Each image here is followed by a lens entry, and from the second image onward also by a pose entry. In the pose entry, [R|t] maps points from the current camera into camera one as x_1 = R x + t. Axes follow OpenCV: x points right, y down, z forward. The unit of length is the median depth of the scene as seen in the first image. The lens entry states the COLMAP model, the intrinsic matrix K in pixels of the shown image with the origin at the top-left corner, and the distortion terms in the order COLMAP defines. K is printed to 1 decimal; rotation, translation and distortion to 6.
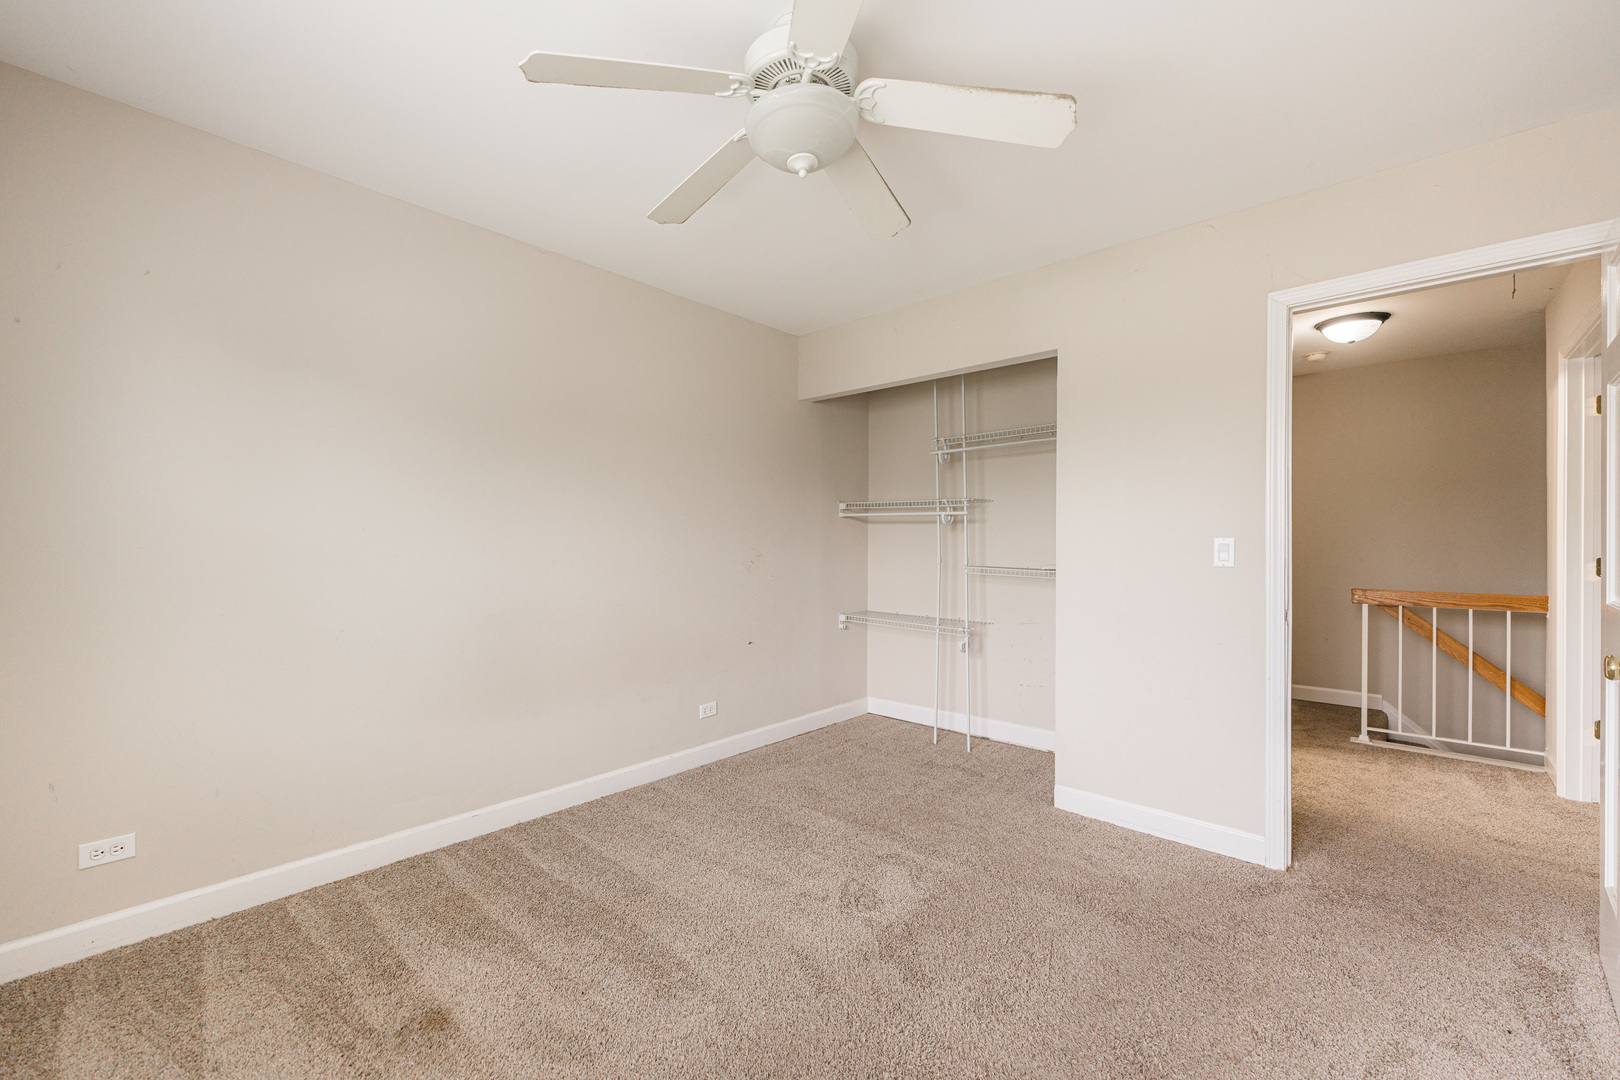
lens RADIAL K [[686.5, 0, 807.1], [0, 686.5, 537.8], [0, 0, 1]] dist [-0.004514, 0.003109]
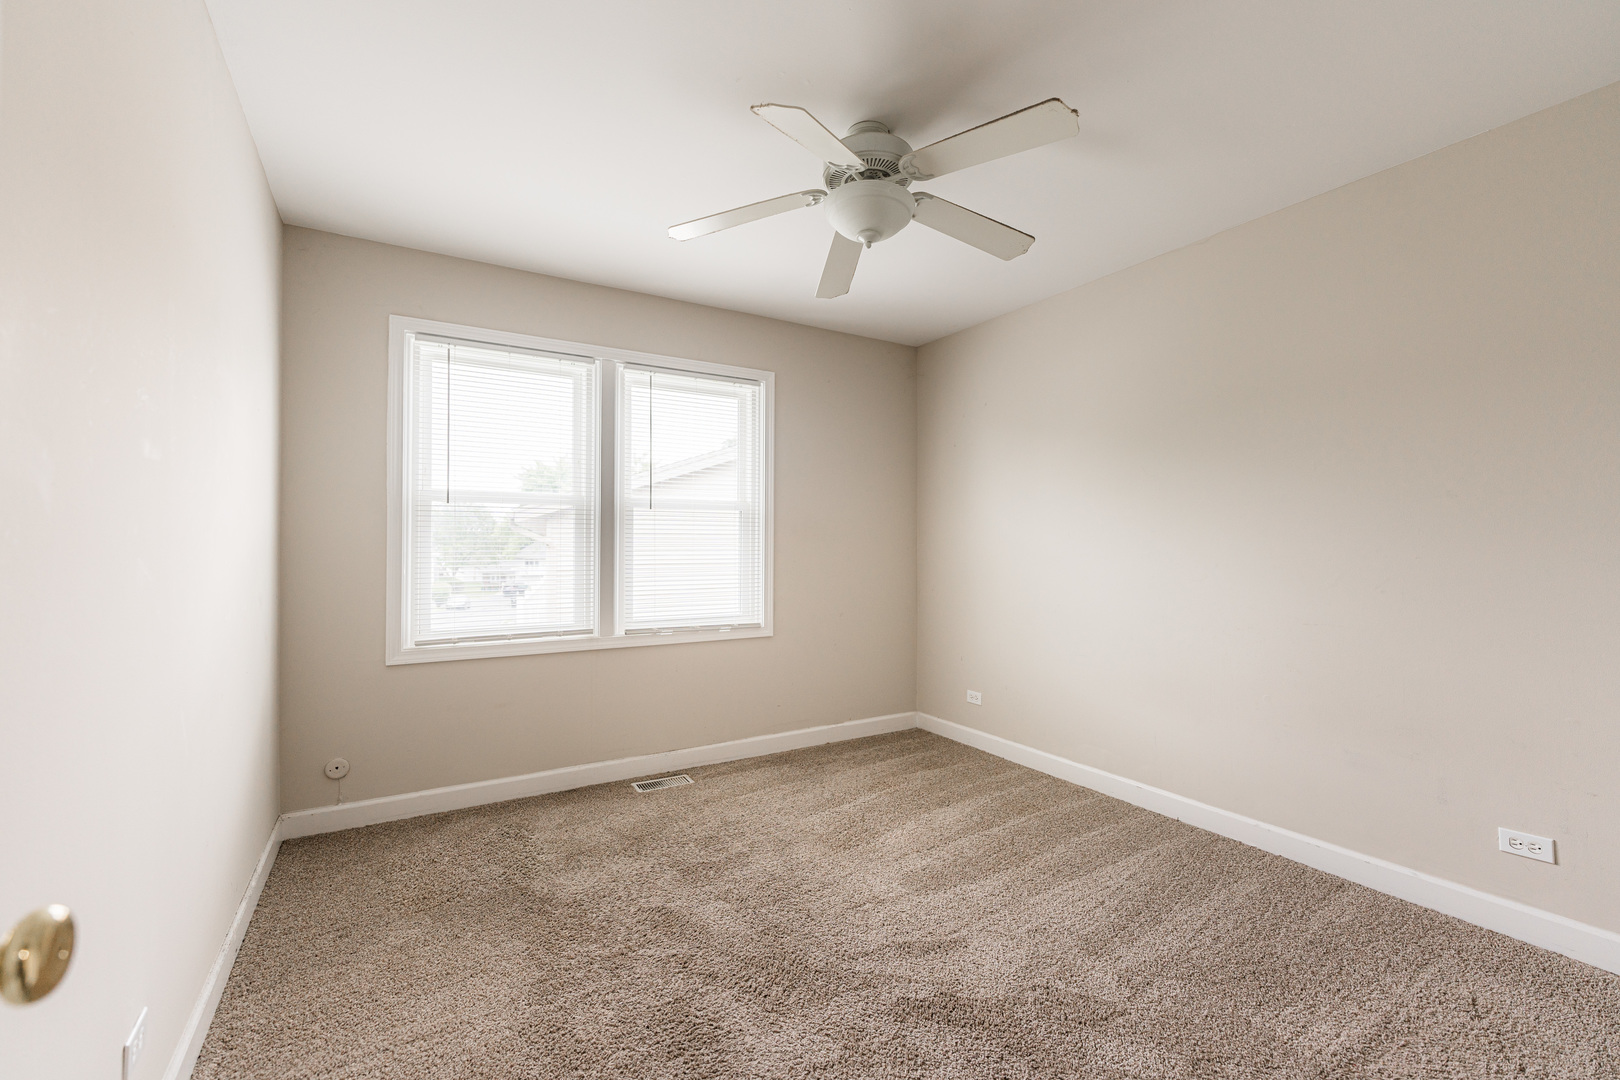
lens RADIAL K [[686.5, 0, 801.8], [0, 686.5, 541.1], [0, 0, 1]] dist [-0.004514, 0.003109]
pose [[-0.296844, 0.004269, -0.954916, 0.910474], [0.006117, 0.999978, 0.002569, -0.018717], [0.954906, -0.005078, -0.296864, 0.927890]]
